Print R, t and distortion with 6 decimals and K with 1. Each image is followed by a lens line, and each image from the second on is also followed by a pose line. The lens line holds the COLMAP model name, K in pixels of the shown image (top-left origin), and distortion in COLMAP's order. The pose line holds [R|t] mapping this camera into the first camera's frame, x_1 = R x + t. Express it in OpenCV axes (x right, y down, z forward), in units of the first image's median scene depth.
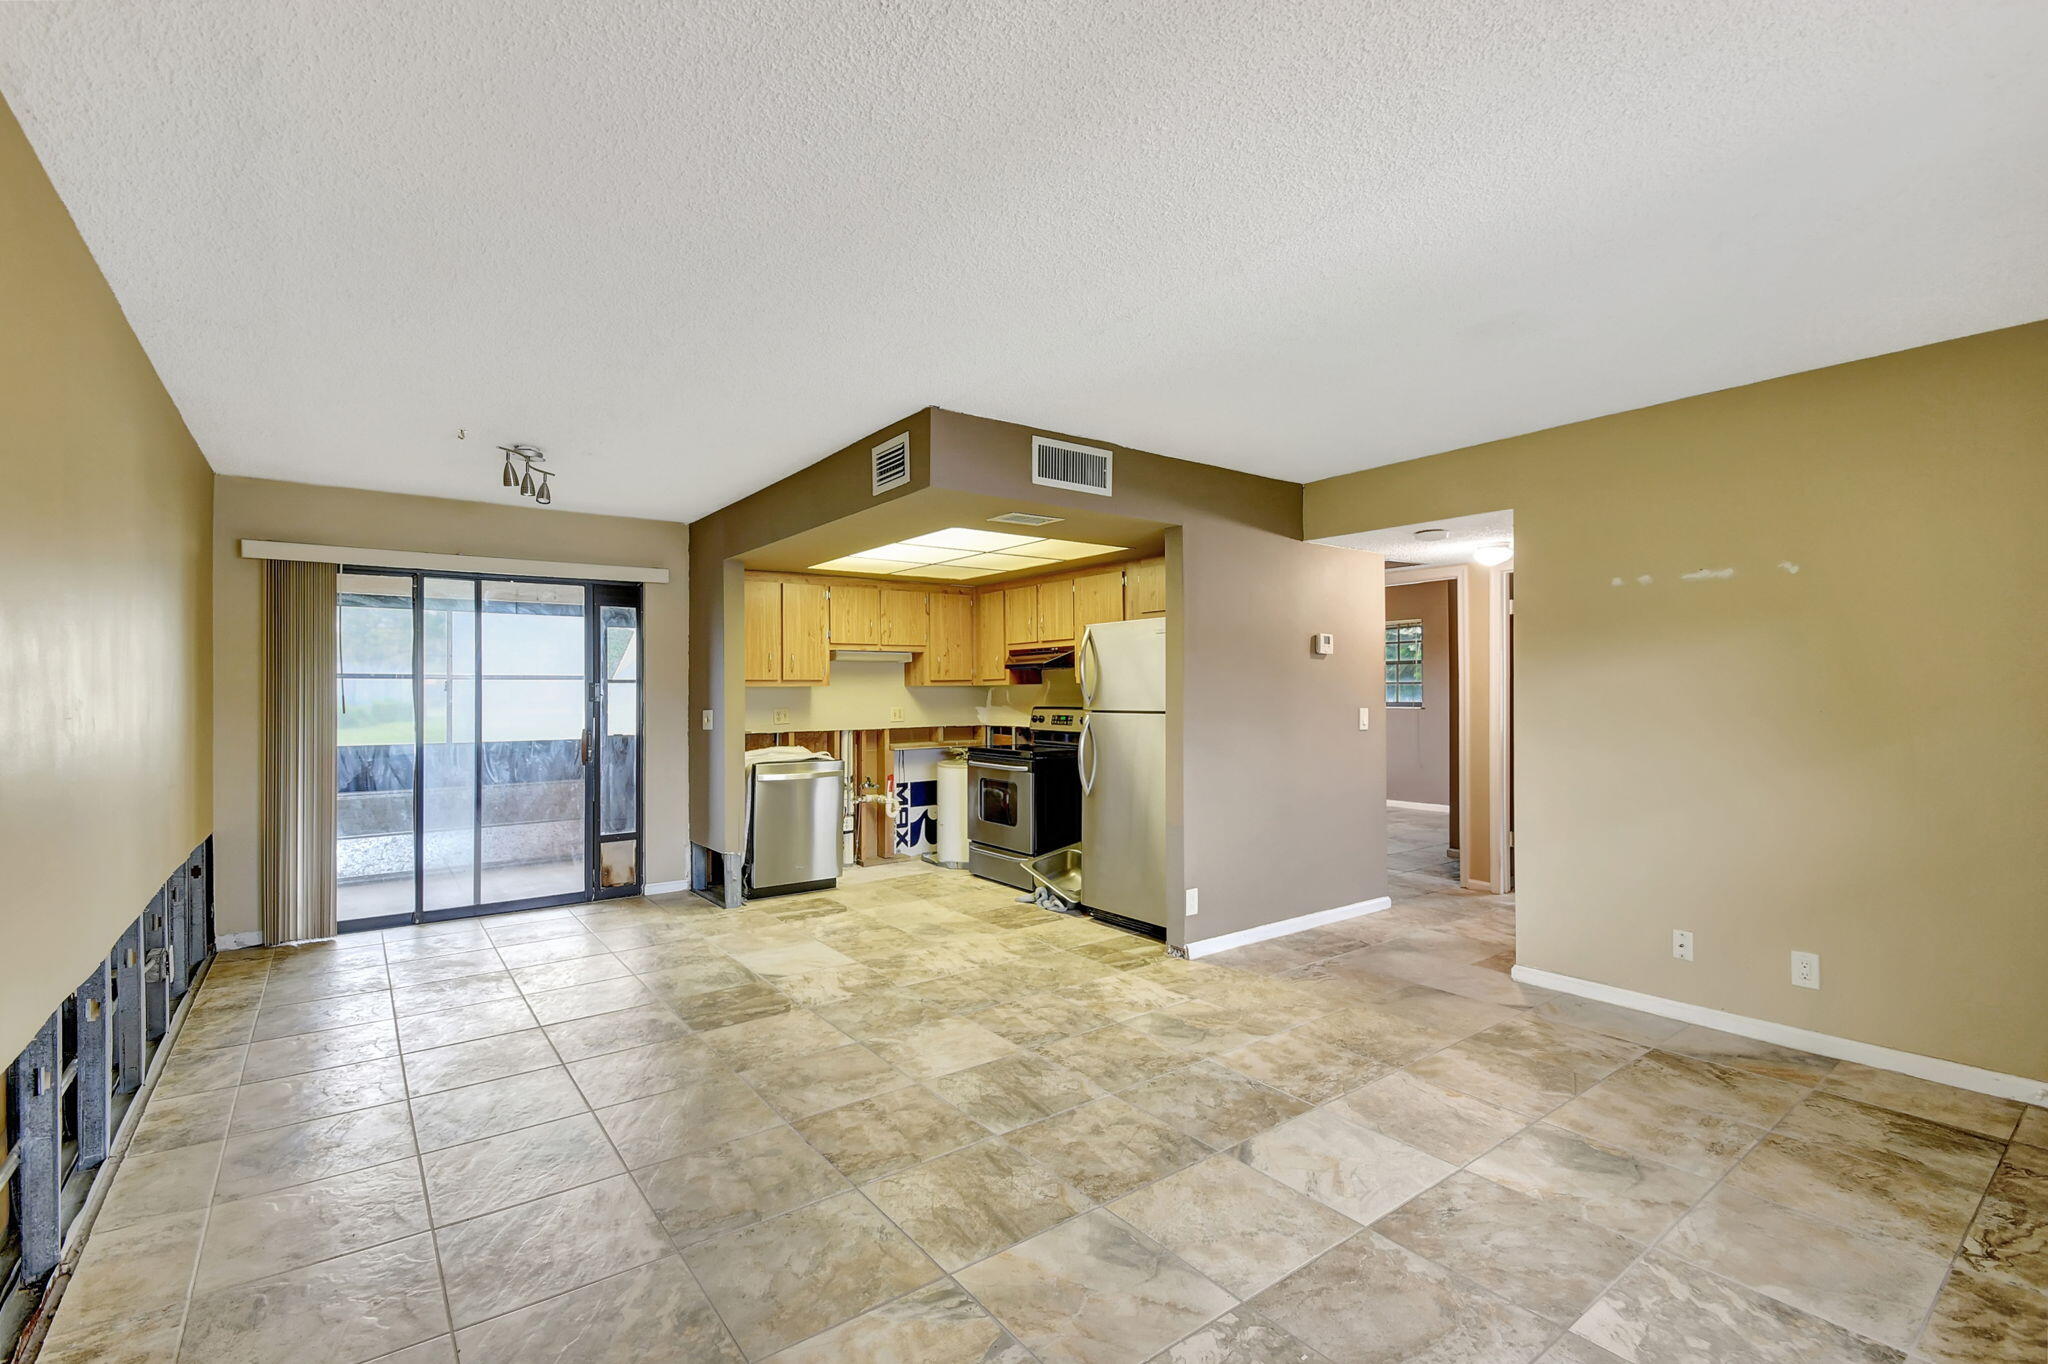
lens RADIAL K [[911.8, 0, 1008.0], [0, 911.8, 681.7], [0, 0, 1]] dist [-0.022193, -0.004025]
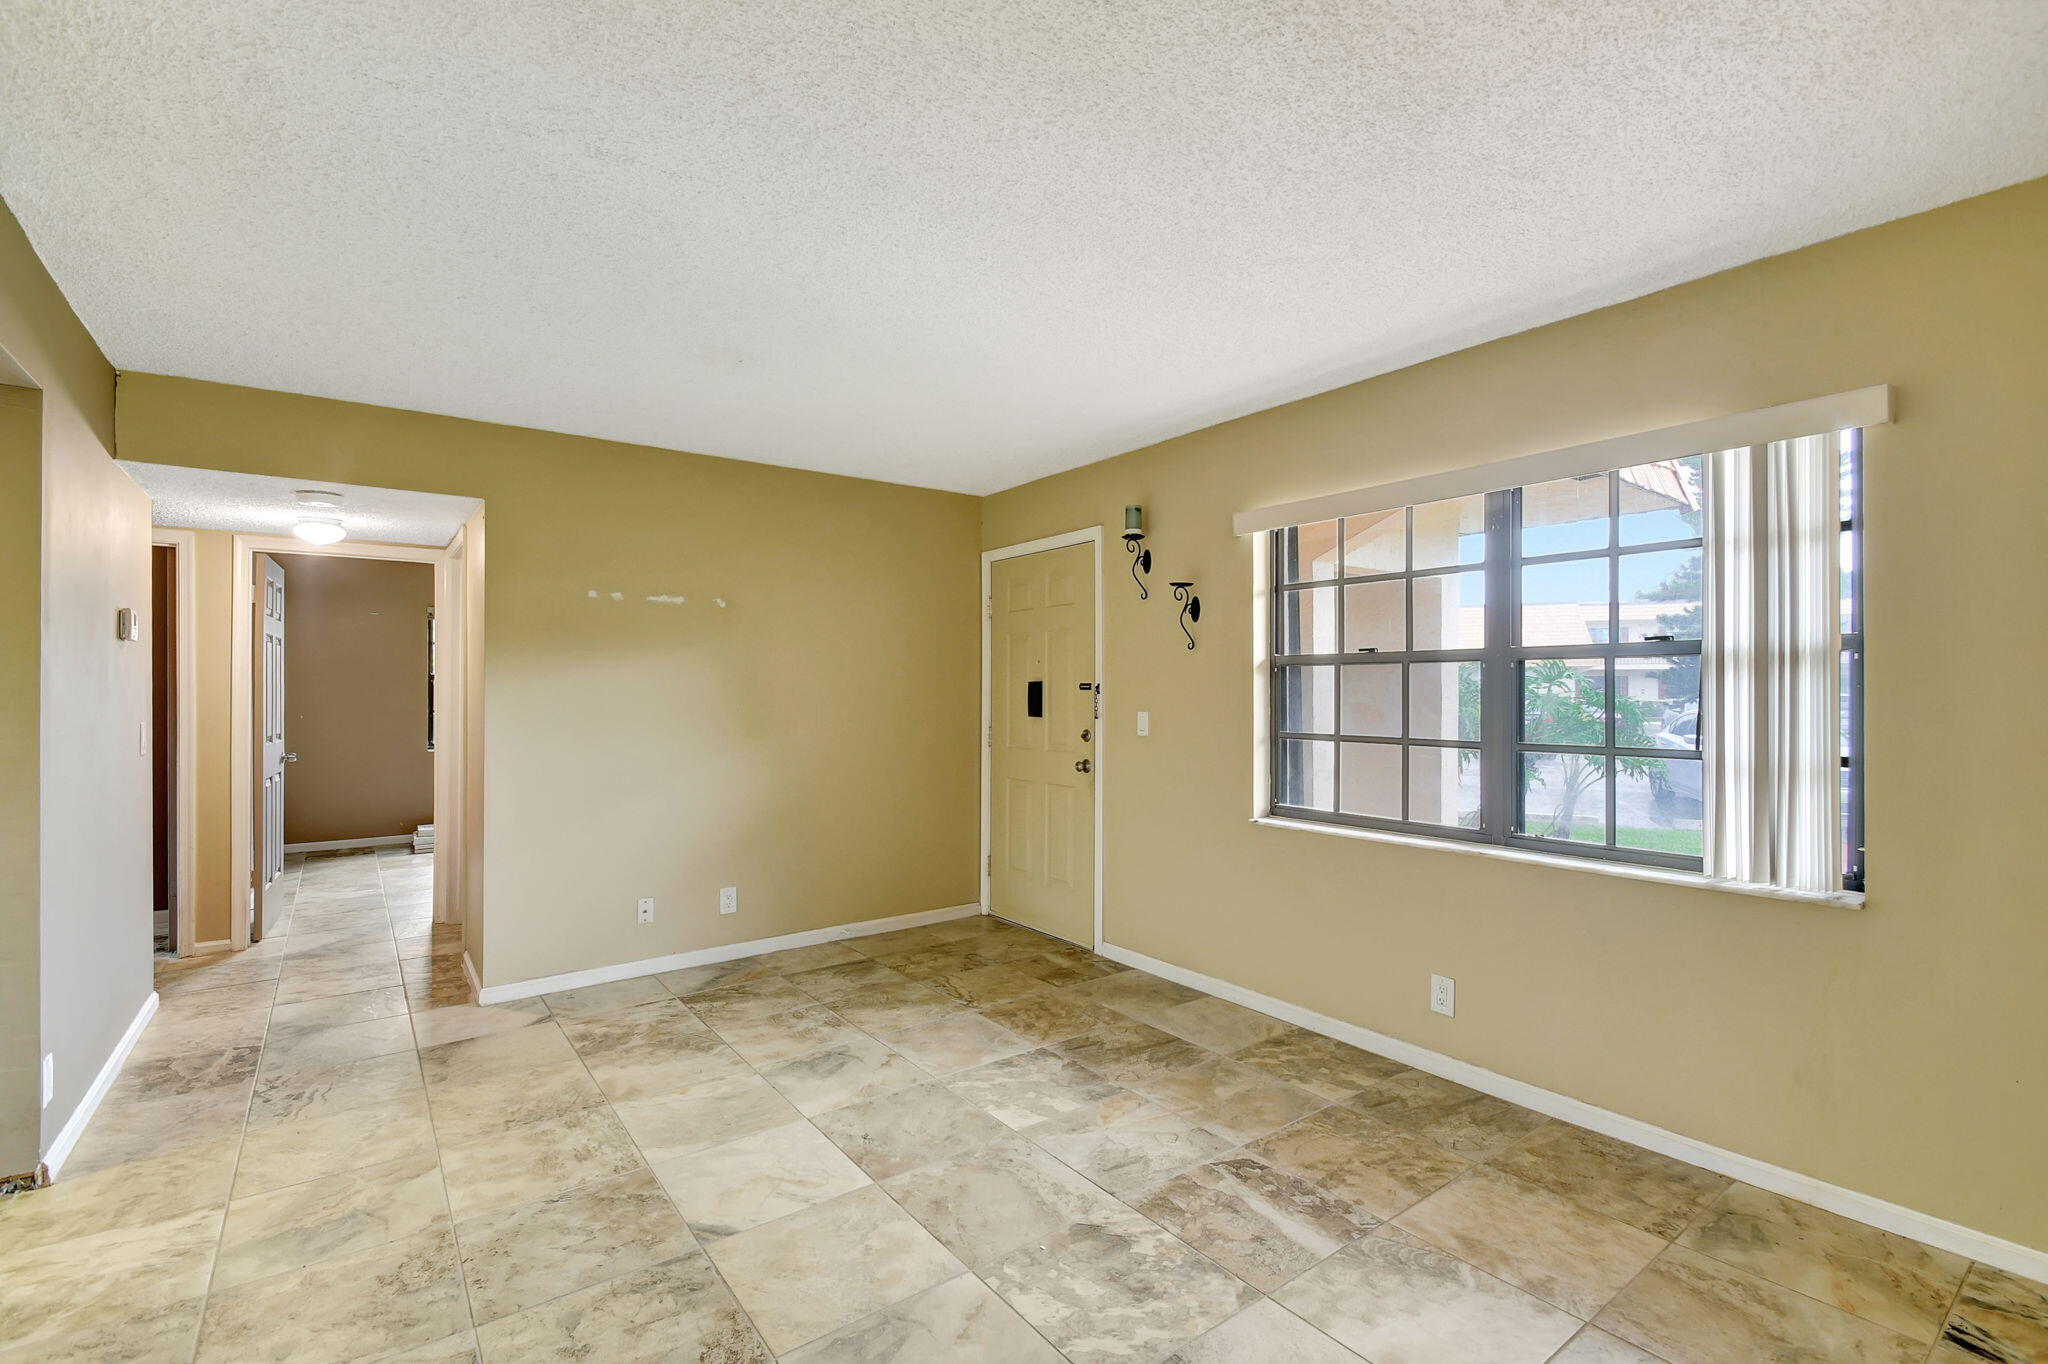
lens RADIAL K [[911.8, 0, 1013.3], [0, 911.8, 685.3], [0, 0, 1]] dist [-0.022193, -0.004025]
pose [[-0.022818, 0.004639, 0.999729, -0.525115], [0.000136, 0.999989, -0.004637, 0.003689], [-0.999740, 0.000030, -0.022819, 0.633971]]
